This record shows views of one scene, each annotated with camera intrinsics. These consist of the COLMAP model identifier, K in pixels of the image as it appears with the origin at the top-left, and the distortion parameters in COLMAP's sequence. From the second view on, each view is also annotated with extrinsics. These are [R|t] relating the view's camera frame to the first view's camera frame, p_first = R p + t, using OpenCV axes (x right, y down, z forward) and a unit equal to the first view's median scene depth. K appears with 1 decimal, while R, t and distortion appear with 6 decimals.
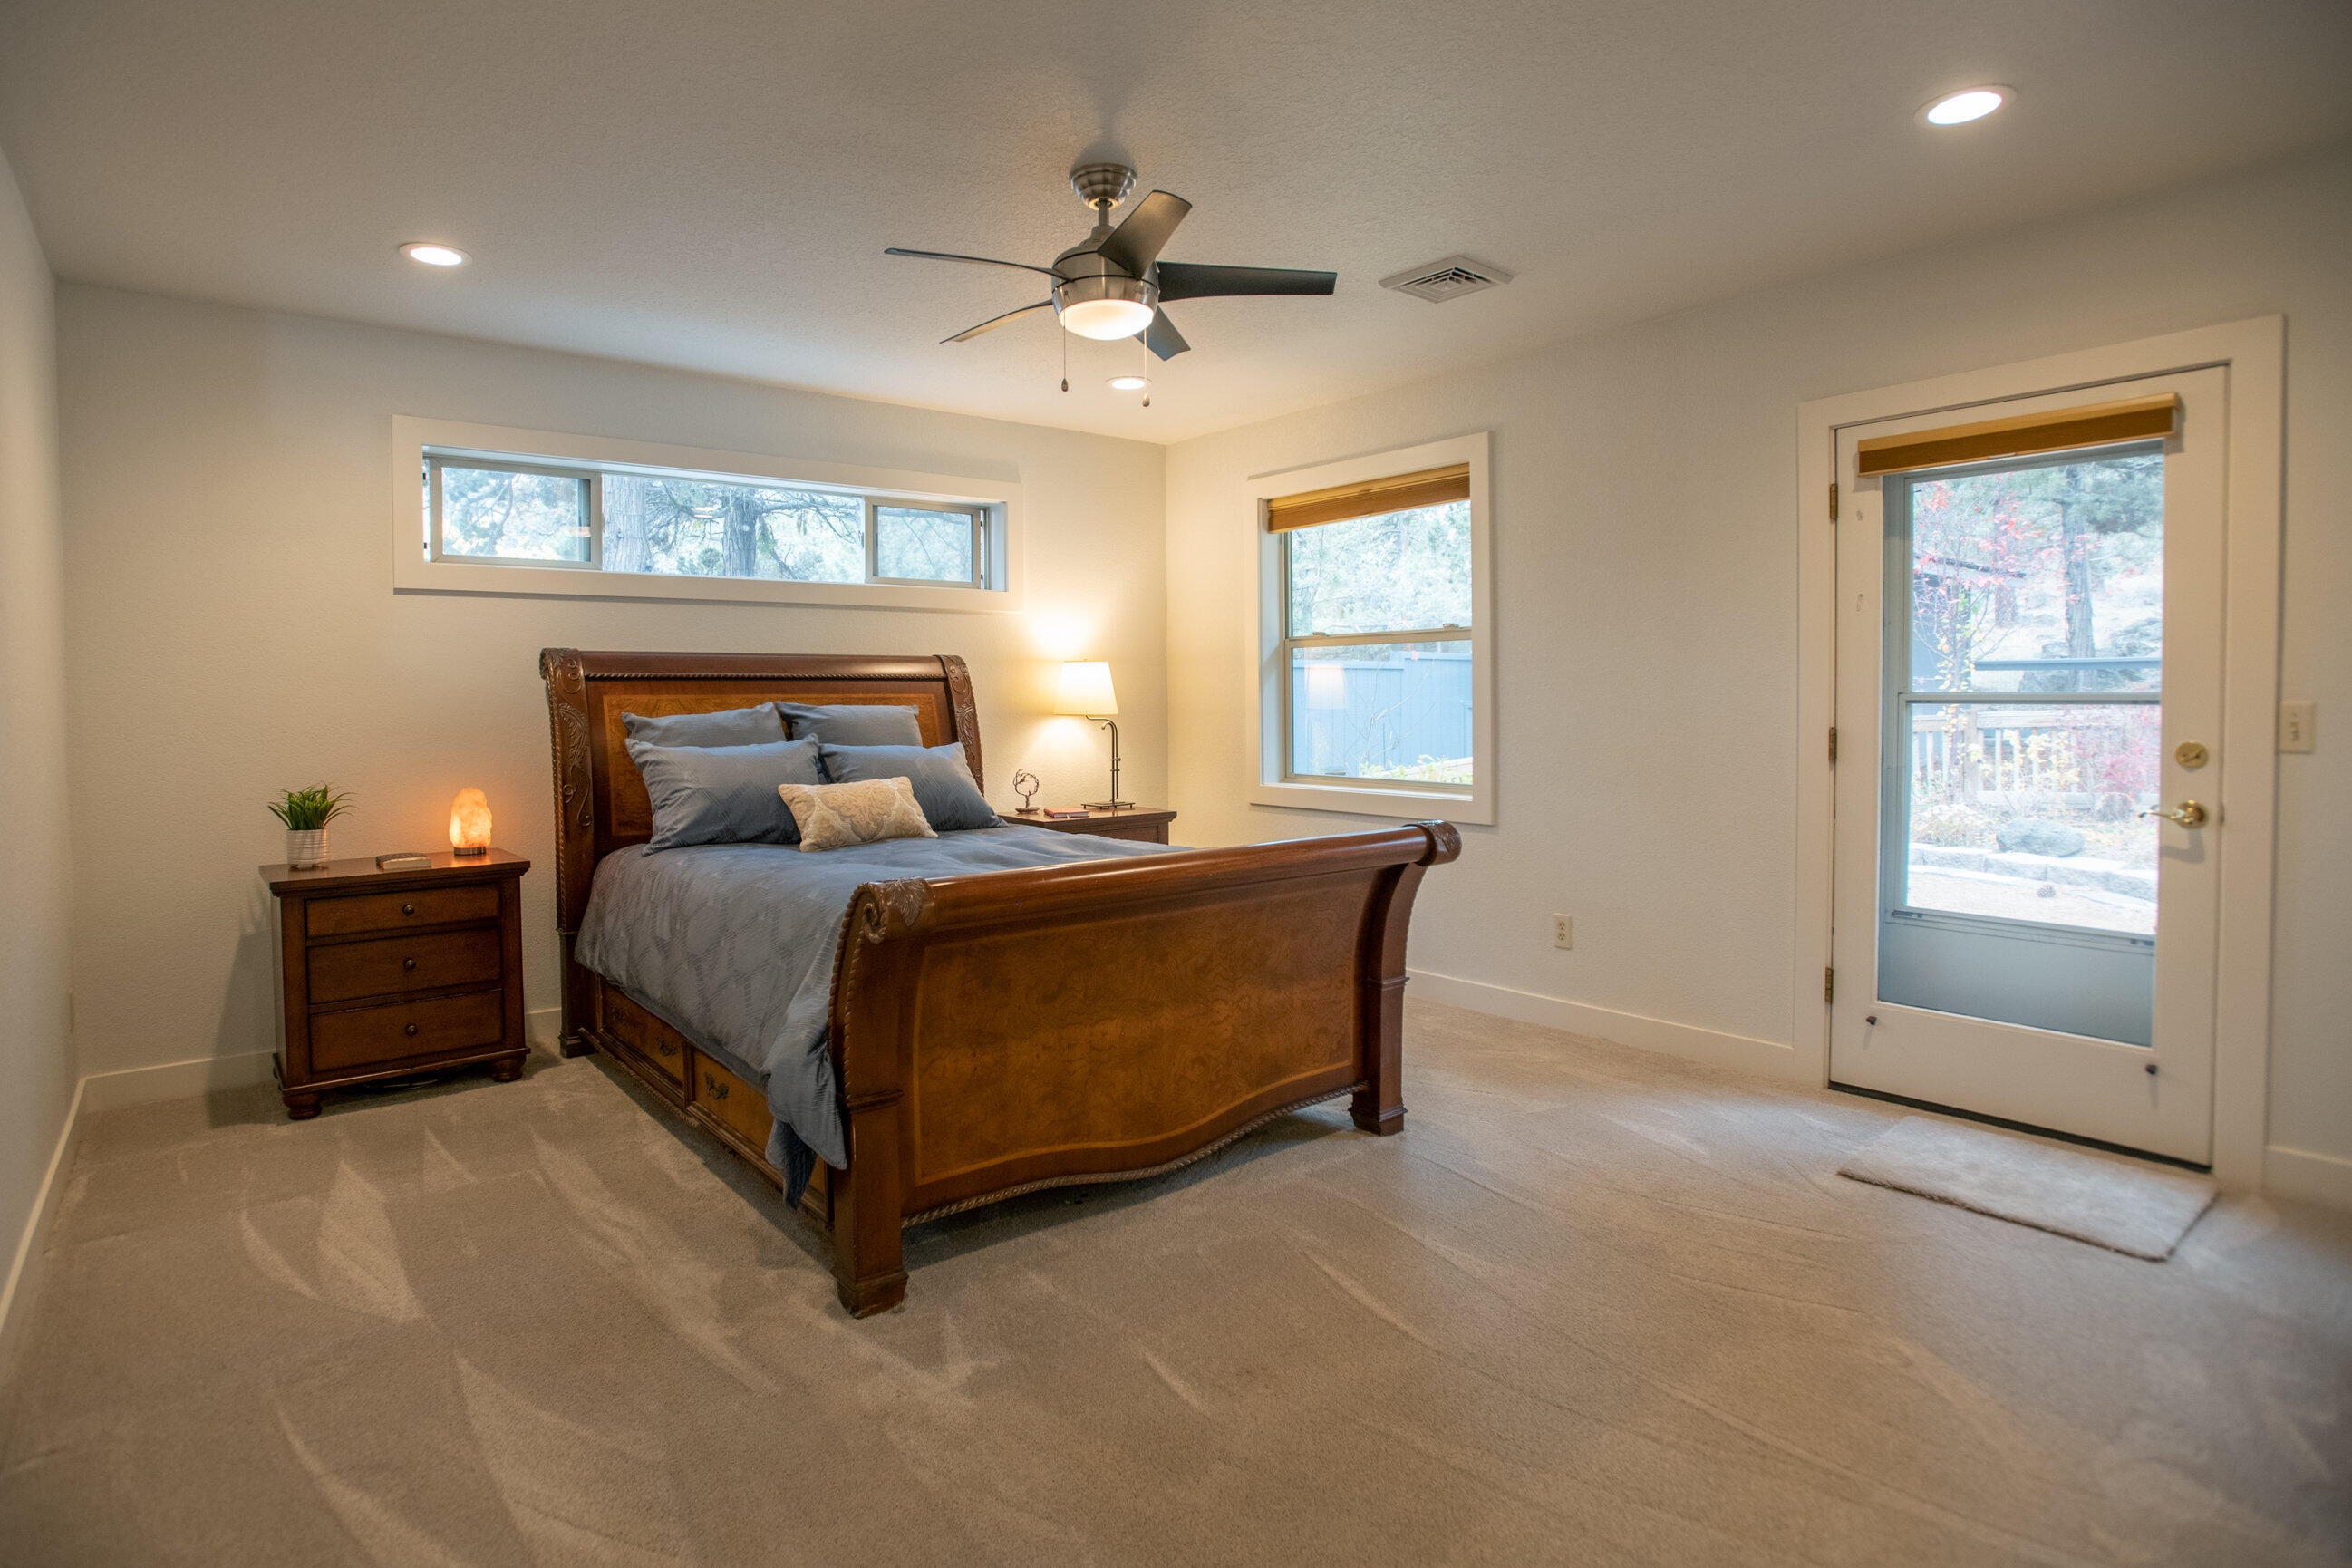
lens RADIAL K [[1157.4, 0, 1161.6], [0, 1157.4, 779.9], [0, 0, 1]] dist [-0.065374, 0.028165]
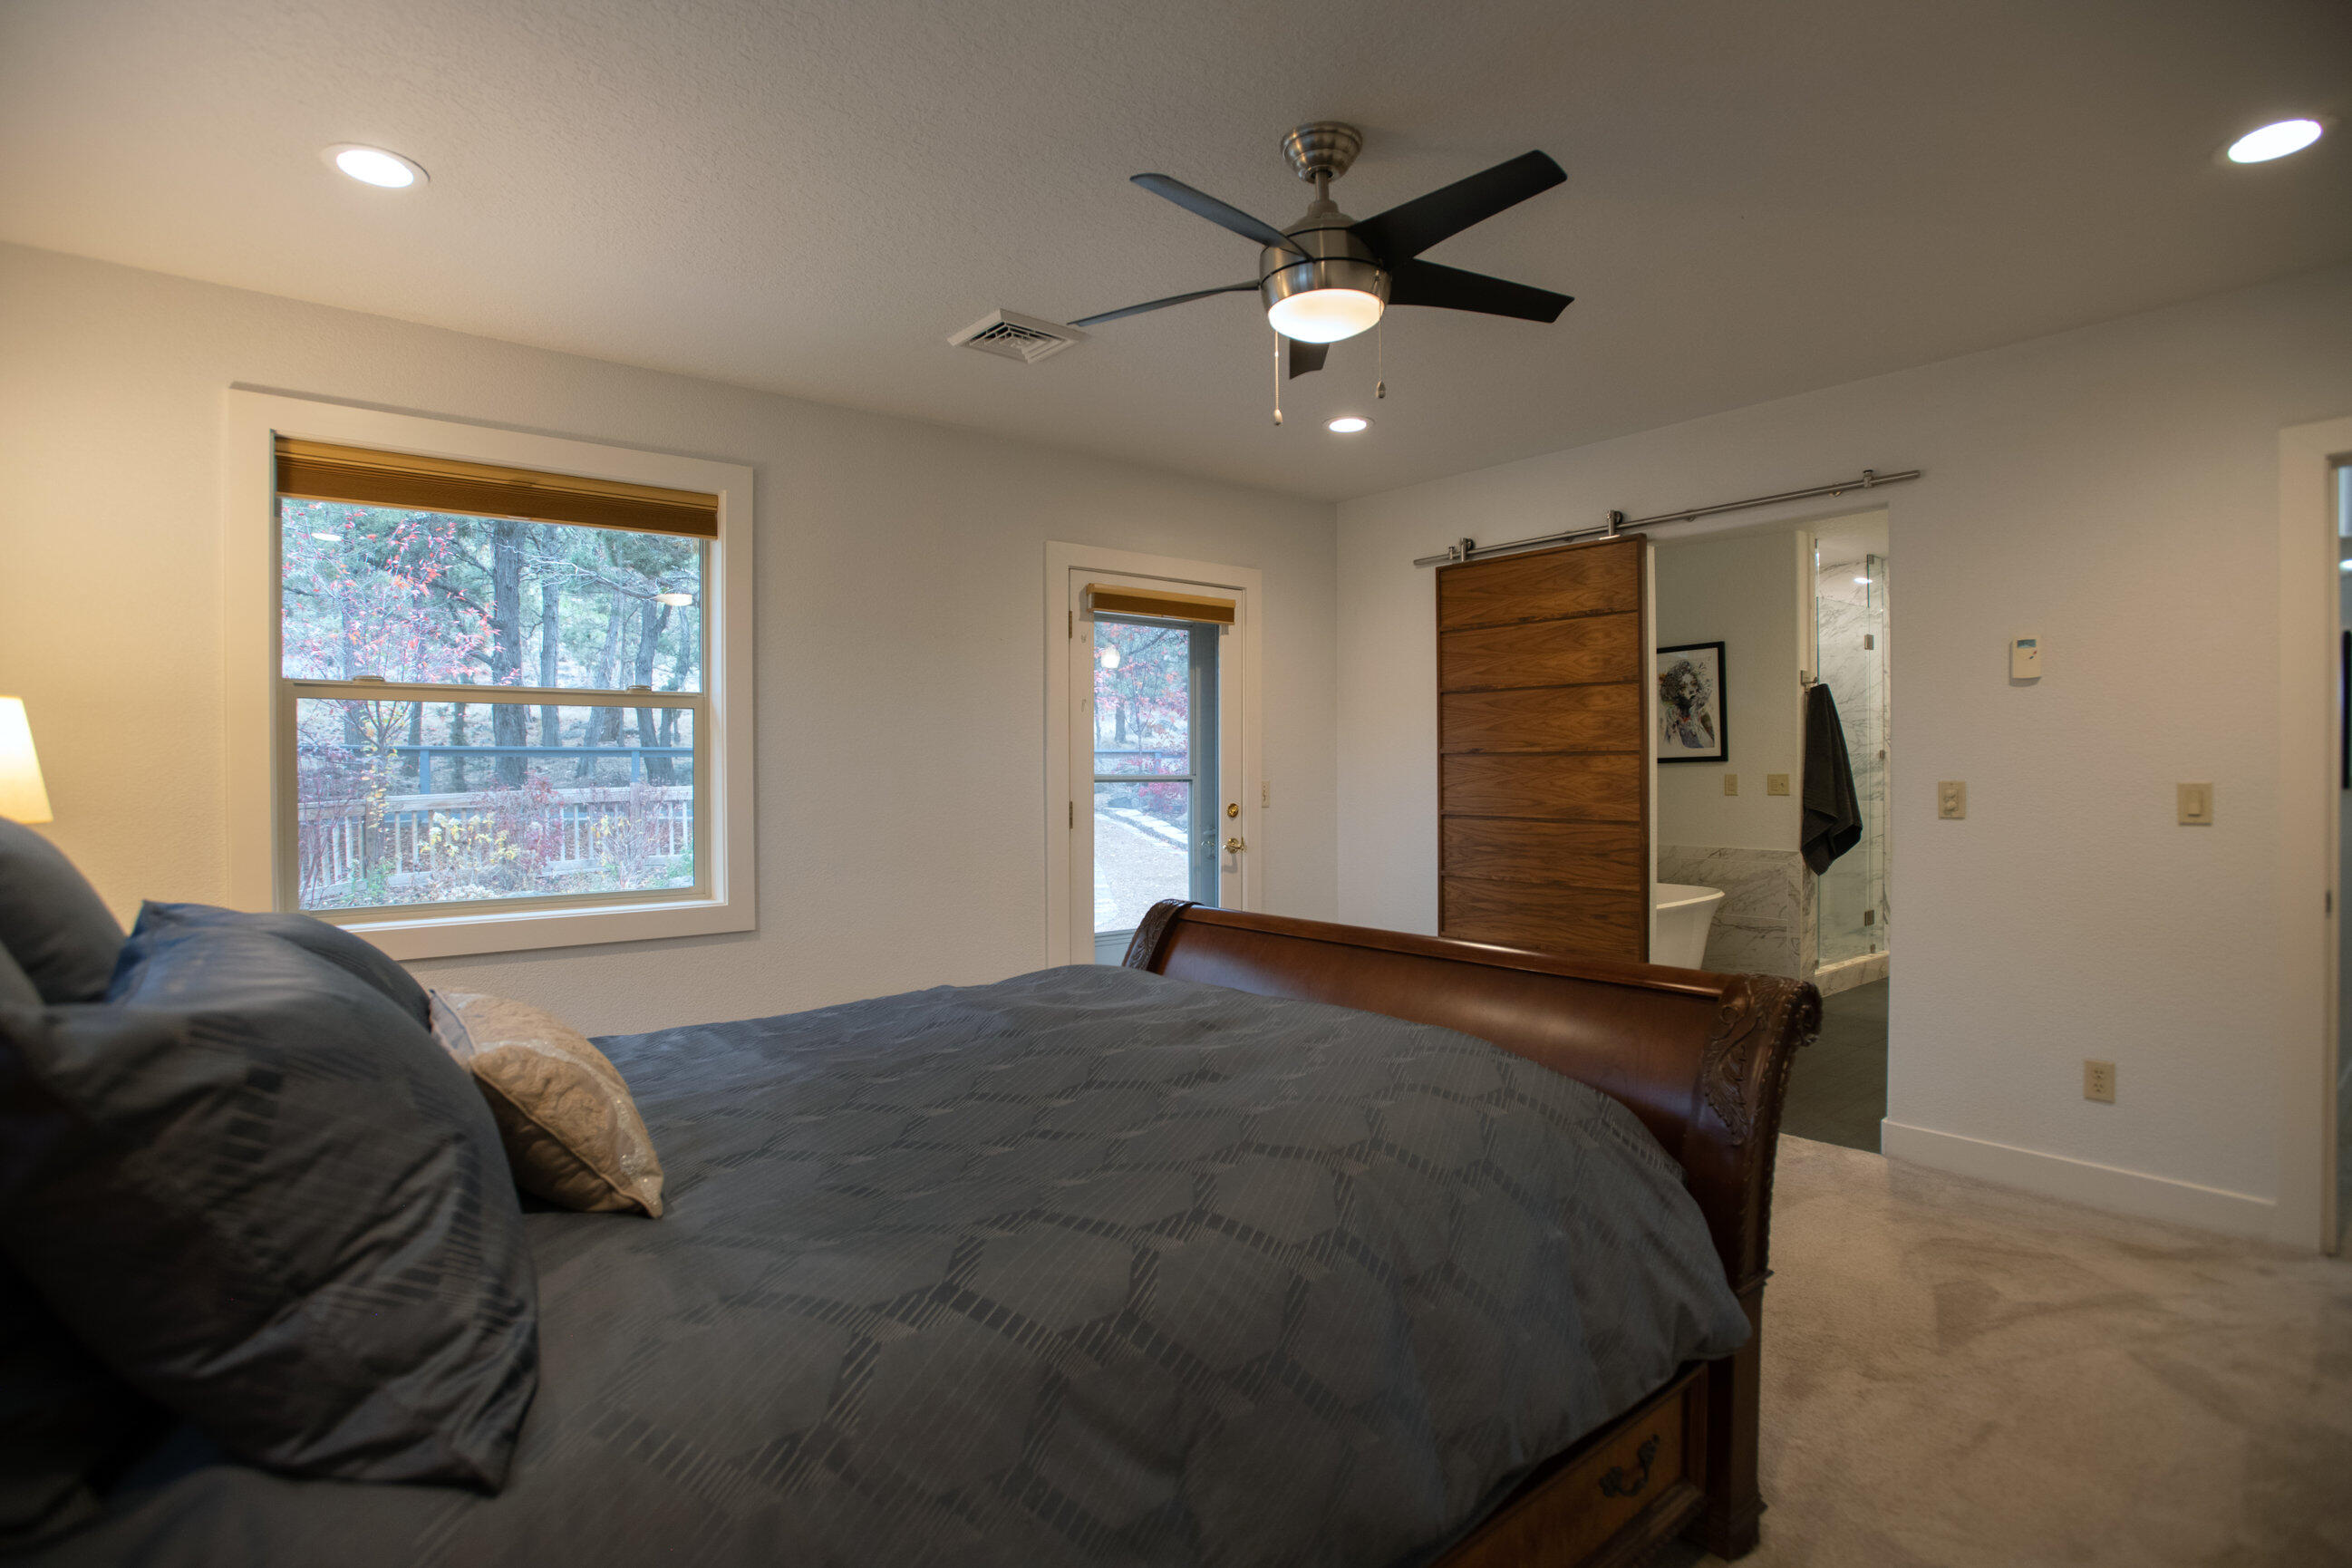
lens RADIAL K [[1157.4, 0, 1161.6], [0, 1157.4, 779.9], [0, 0, 1]] dist [-0.065374, 0.028165]
pose [[0.005877, -0.003107, 0.999978, -0.697011], [0.078343, 0.996923, 0.002637, -0.066757], [-0.996909, 0.078326, 0.006102, 0.891190]]
